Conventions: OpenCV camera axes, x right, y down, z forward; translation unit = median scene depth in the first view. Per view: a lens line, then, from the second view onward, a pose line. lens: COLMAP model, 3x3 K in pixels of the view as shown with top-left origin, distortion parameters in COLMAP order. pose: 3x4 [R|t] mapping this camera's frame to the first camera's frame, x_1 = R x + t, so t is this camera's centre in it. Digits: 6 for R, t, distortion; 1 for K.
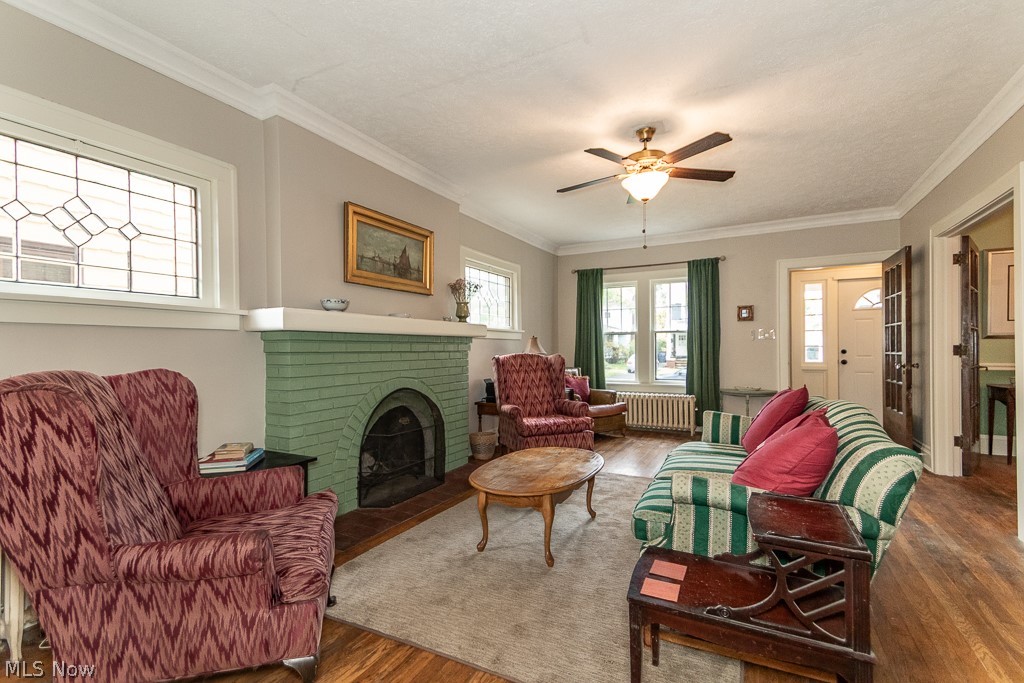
lens RADIAL K [[468.1, 0, 506.5], [0, 468.1, 347.5], [0, 0, 1]] dist [0.060695, -0.024595]
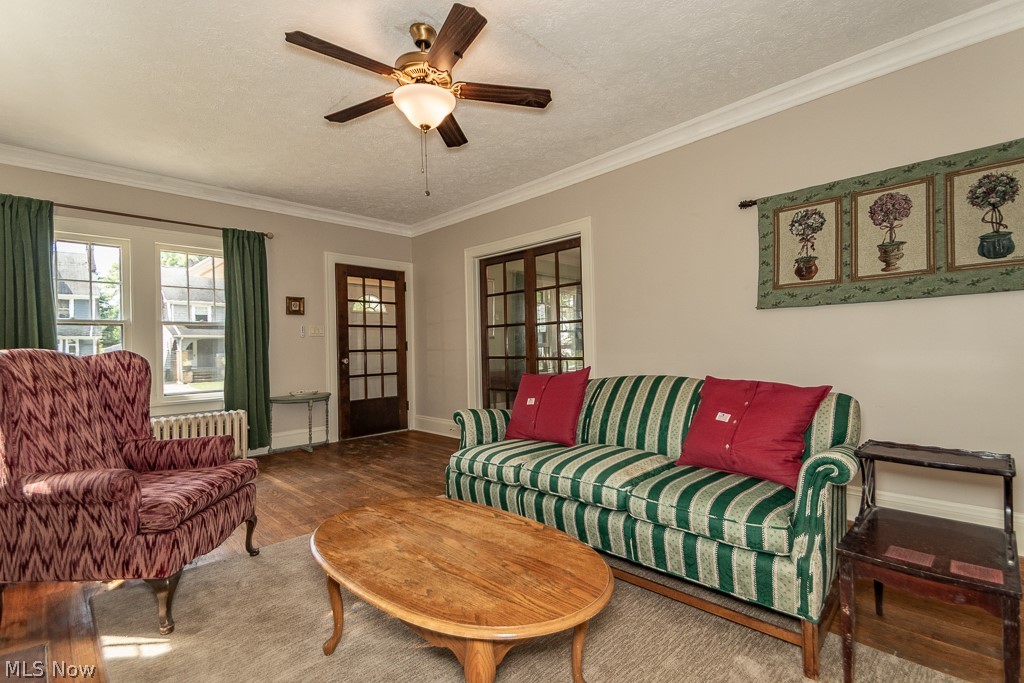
lens RADIAL K [[468.1, 0, 506.5], [0, 468.1, 347.5], [0, 0, 1]] dist [0.060695, -0.024595]
pose [[0.297619, 0.002137, 0.954682, -0.198800], [0.022669, 0.999700, -0.009305, 0.019708], [-0.954416, 0.024411, 0.297481, 0.375299]]
